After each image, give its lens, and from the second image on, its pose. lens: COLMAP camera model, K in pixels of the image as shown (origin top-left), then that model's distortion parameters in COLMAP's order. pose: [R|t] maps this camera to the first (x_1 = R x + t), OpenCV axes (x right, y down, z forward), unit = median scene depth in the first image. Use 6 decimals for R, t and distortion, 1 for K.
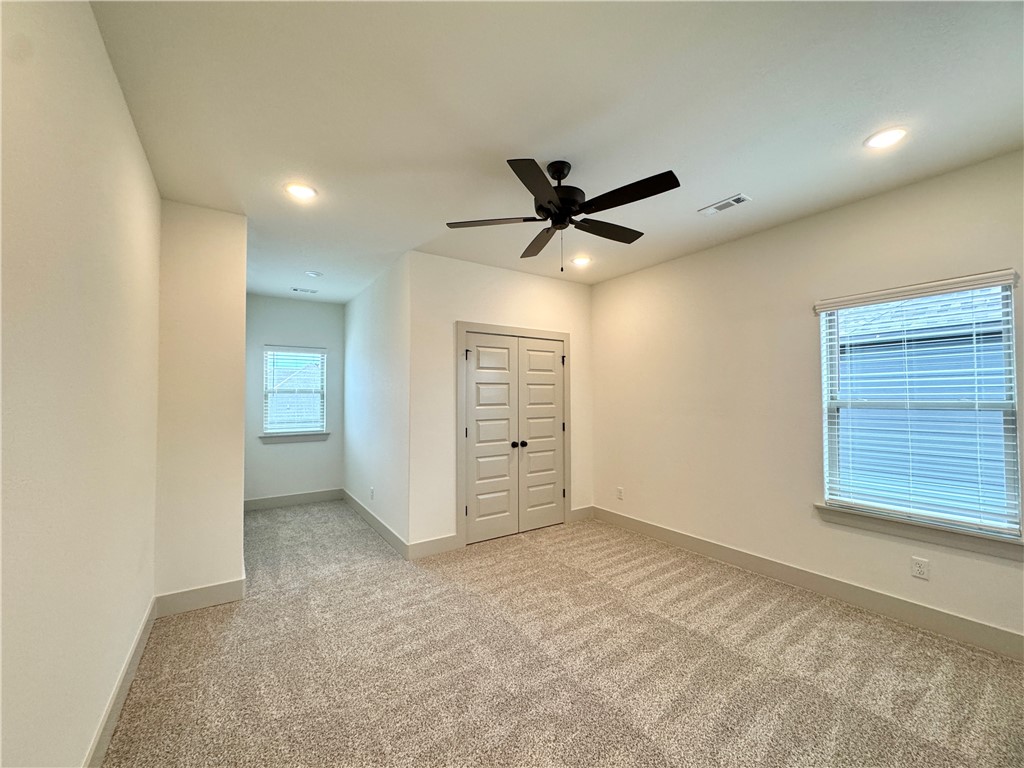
lens RADIAL K [[408.6, 0, 512.5], [0, 408.6, 385.8], [0, 0, 1]] dist [-0.001884, 0.000055]
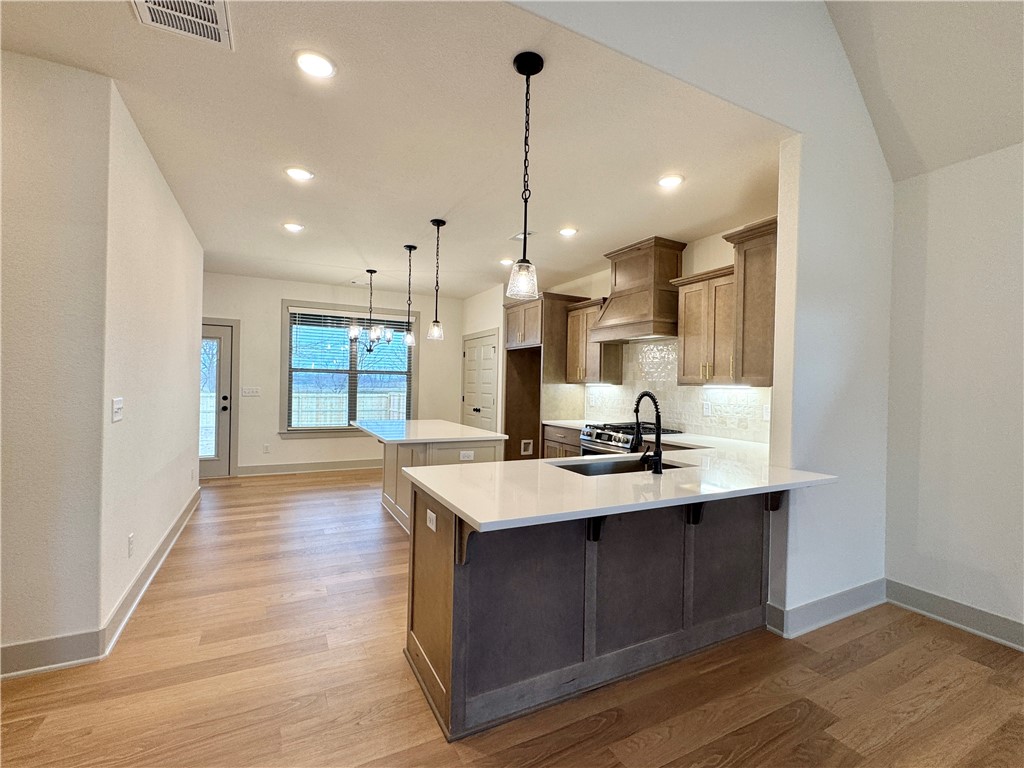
lens RADIAL K [[461.4, 0, 511.8], [0, 461.4, 385.6], [0, 0, 1]] dist [-0.004868, -0.000072]
pose [[-0.115441, -0.003516, -0.993308, 1.662372], [-0.009500, 0.999952, -0.002435, 0.056324], [0.993269, 0.009156, -0.115469, 1.309697]]
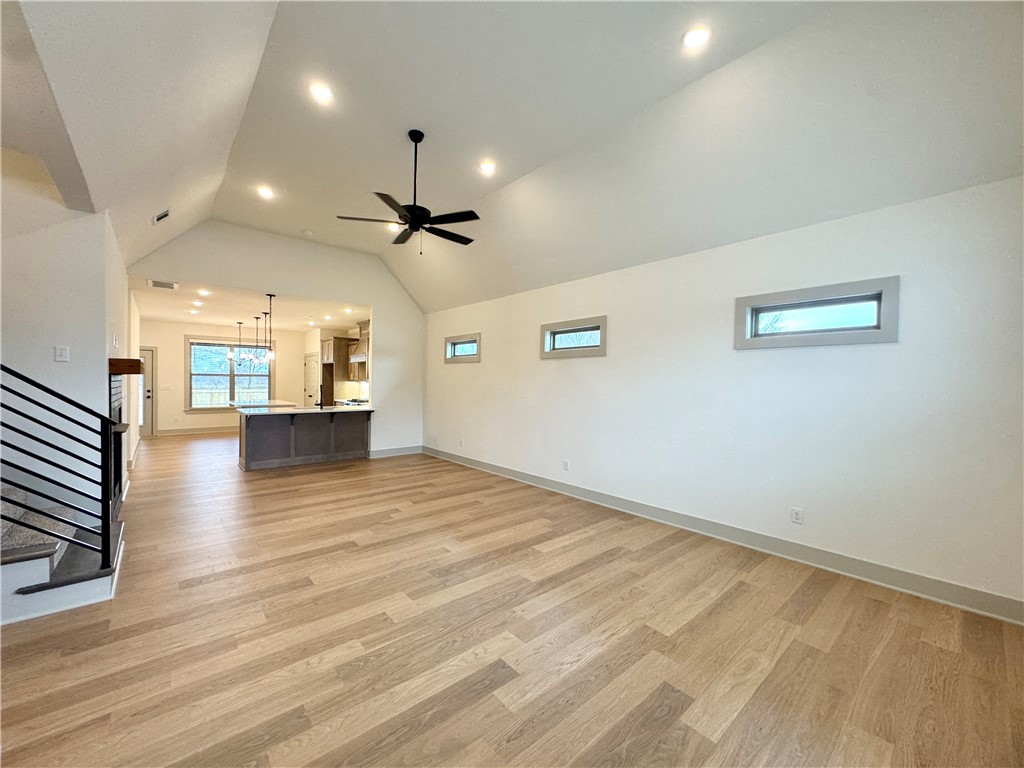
lens RADIAL K [[408.6, 0, 512.5], [0, 408.6, 385.8], [0, 0, 1]] dist [-0.001884, 0.000055]
pose [[0.118141, 0.010222, -0.992944, 2.816199], [0.000588, 0.999946, 0.010364, 0.048232], [0.992997, -0.001809, 0.118129, 1.985391]]
